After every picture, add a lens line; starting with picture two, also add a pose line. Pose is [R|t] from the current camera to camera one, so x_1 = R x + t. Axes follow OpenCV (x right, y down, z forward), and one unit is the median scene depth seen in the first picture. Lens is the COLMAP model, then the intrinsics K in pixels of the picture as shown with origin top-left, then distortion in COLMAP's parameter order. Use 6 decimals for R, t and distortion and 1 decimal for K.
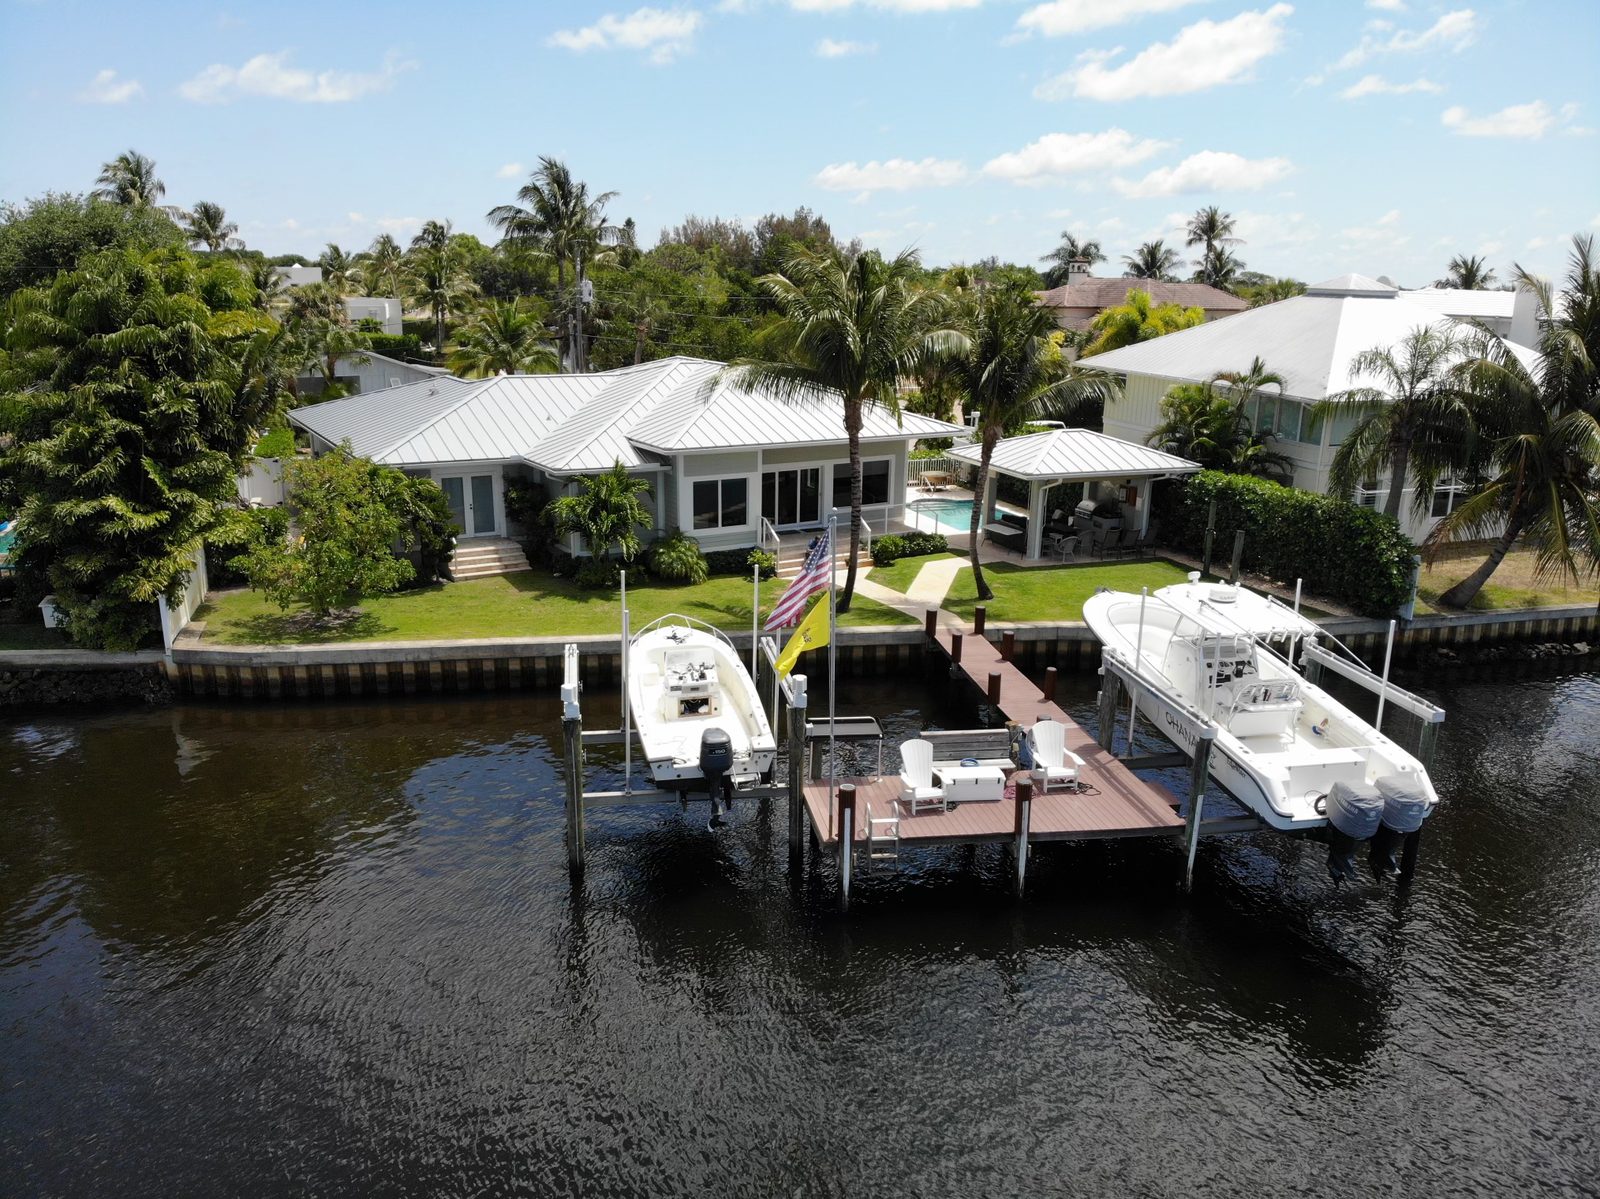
lens RADIAL K [[762.3, 0, 800.0], [0, 762.3, 599.5], [0, 0, 1]] dist [0.004284, -0.000934]
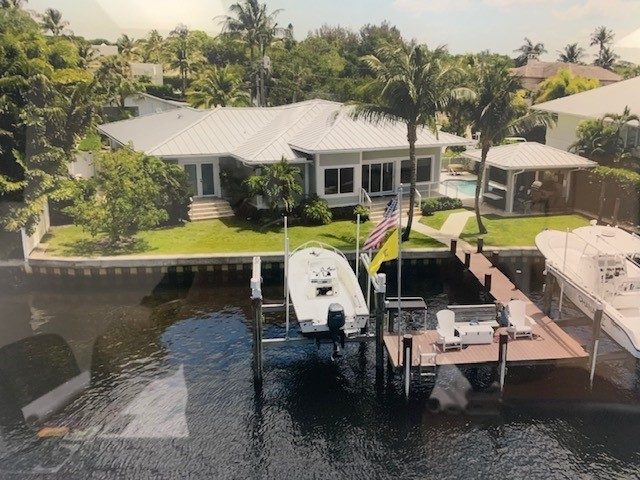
lens RADIAL K [[304.9, 0, 320.0], [0, 304.9, 240.0], [0, 0, 1]] dist [0.004284, -0.000934]
pose [[0.985010, 0.008033, -0.172308, -0.023278], [-0.004944, 0.999819, 0.018349, 0.003532], [0.172425, -0.017222, 0.984872, 0.271024]]
